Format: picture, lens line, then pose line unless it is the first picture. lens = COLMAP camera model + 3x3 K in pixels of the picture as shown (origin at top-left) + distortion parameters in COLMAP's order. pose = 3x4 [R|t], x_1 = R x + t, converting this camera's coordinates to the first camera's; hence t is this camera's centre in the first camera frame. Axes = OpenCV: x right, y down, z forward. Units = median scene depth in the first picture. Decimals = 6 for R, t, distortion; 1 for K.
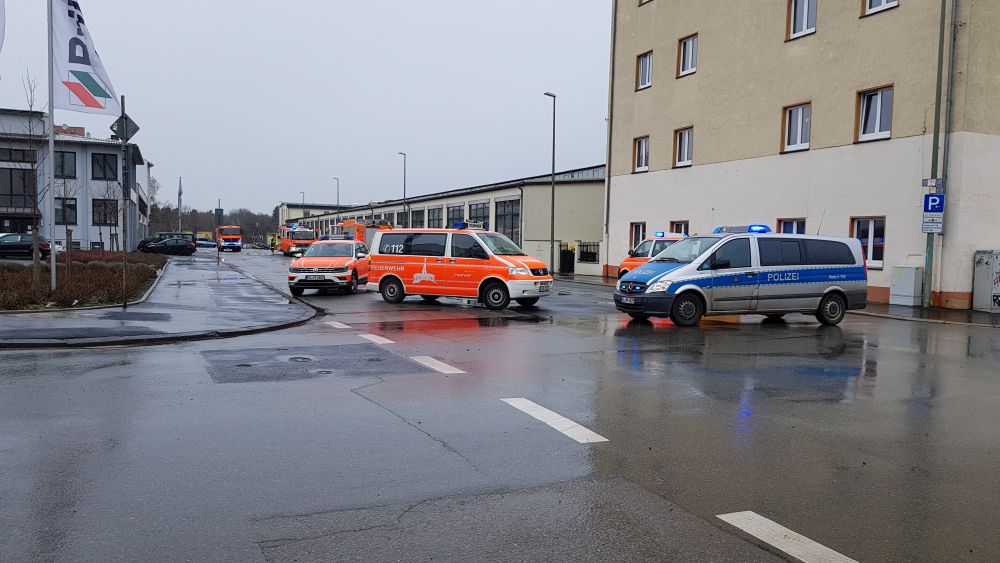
lens RADIAL K [[787.8, 0, 501.3], [0, 787.8, 287.3], [0, 0, 1]] dist [0.091200, -0.105946]
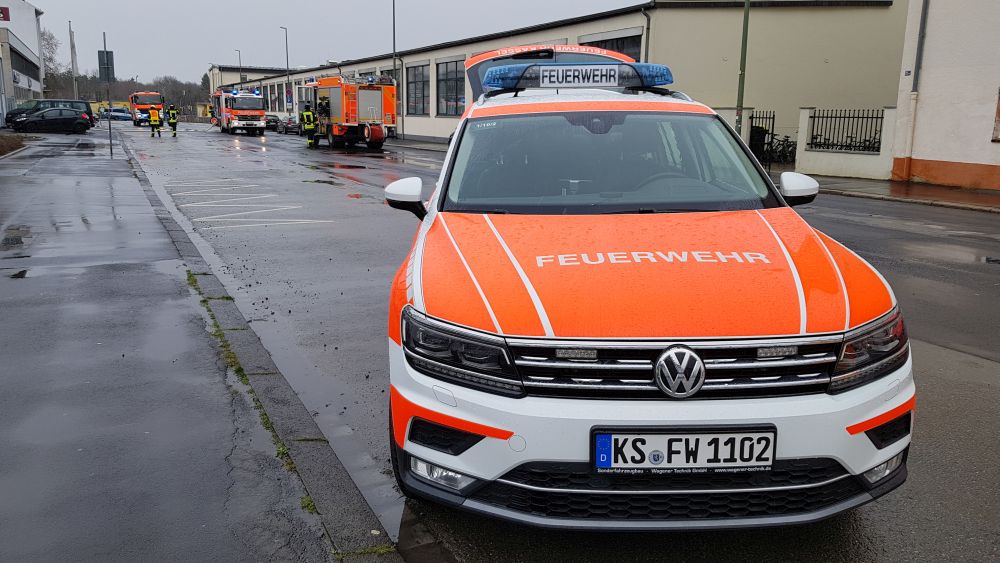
lens RADIAL K [[802.6, 0, 500.0], [0, 802.6, 281.5], [0, 0, 1]] dist [0.010851, 0.001934]
pose [[0.997776, -0.015292, 0.064875, -0.057634], [0.005478, 0.988846, 0.148841, -0.010757], [-0.066427, -0.148155, 0.986731, 0.195094]]
